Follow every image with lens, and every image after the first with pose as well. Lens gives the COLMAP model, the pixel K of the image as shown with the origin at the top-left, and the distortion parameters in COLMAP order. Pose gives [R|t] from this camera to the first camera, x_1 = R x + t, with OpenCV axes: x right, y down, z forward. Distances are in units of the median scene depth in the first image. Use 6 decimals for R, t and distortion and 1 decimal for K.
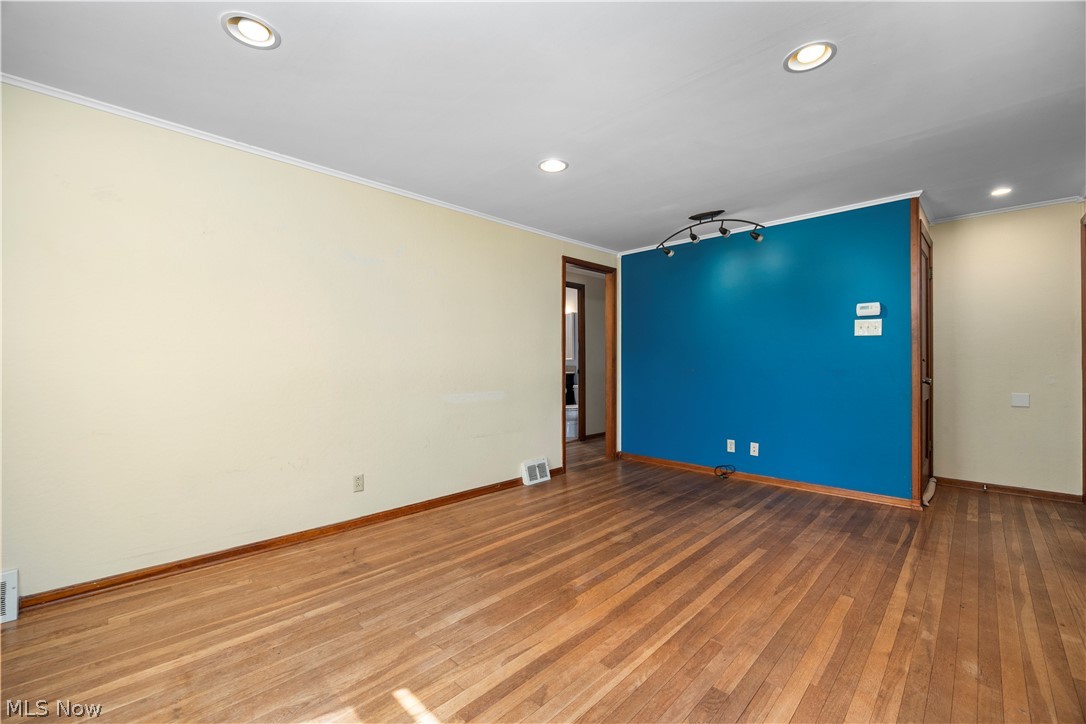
lens RADIAL K [[449.7, 0, 544.8], [0, 449.7, 361.7], [0, 0, 1]] dist [-0.001956, -0.000367]
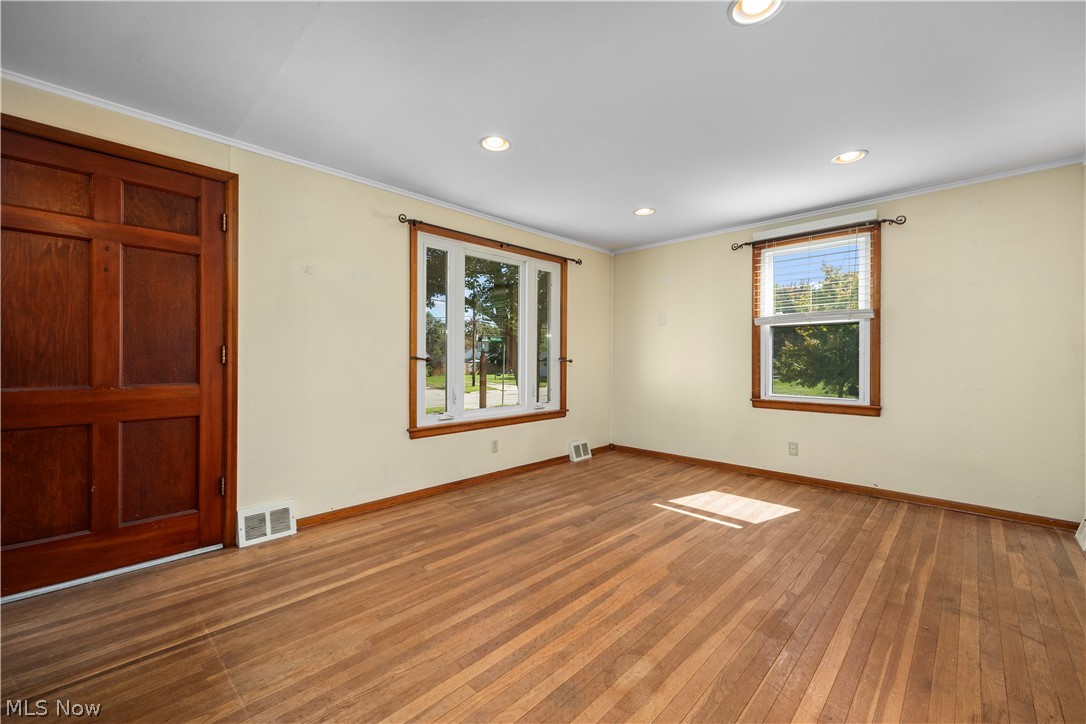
lens RADIAL K [[419.4, 0, 540.8], [0, 419.4, 359.5], [0, 0, 1]] dist [0.000189, 0.000052]
pose [[-0.999934, 0.000609, 0.011486, 0.349402], [0.000640, 0.999996, 0.002741, 0.000786], [-0.011485, 0.002748, -0.999930, 1.896323]]
